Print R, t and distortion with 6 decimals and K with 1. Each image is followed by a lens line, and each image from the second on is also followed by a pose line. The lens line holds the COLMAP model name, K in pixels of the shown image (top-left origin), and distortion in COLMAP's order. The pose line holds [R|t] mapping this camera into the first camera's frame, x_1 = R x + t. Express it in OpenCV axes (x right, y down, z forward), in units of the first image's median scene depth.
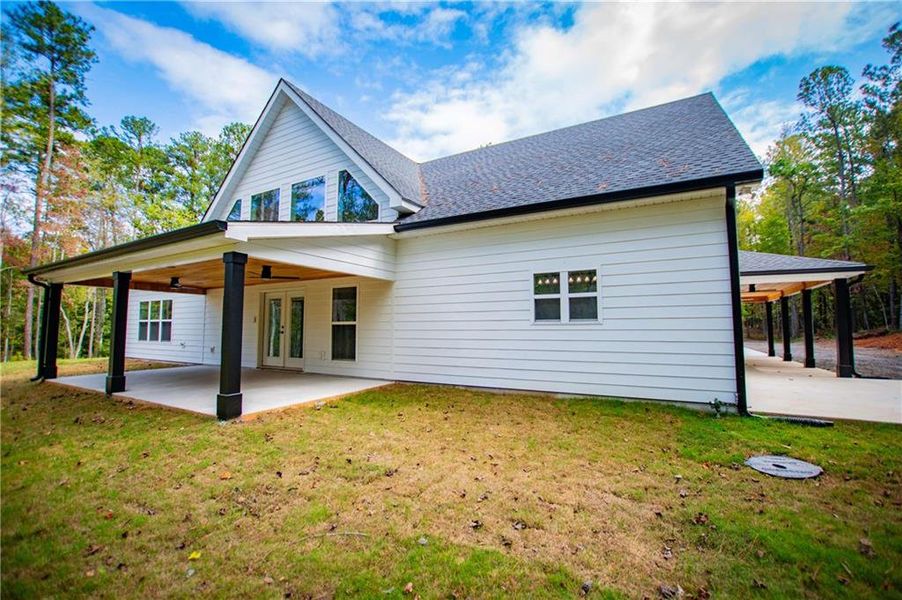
lens RADIAL K [[400.6, 0, 455.6], [0, 400.6, 302.0], [0, 0, 1]] dist [-0.041405, 0.008230]
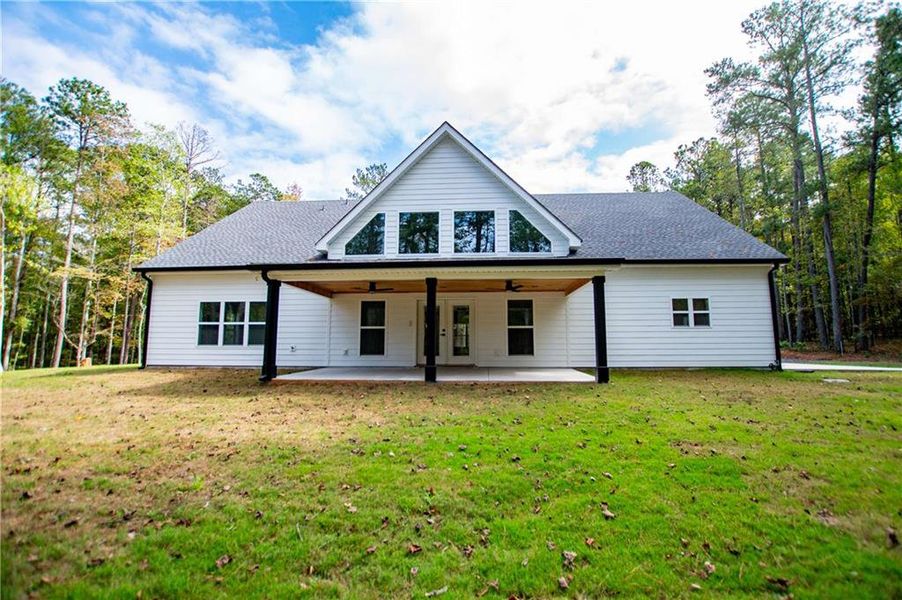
lens RADIAL K [[400.6, 0, 455.6], [0, 400.6, 302.0], [0, 0, 1]] dist [-0.041405, 0.008230]
pose [[0.903284, 0.050410, 0.426072, -1.301861], [-0.029789, 0.998046, -0.054929, 0.061622], [-0.428008, 0.036924, 0.903020, -0.124941]]
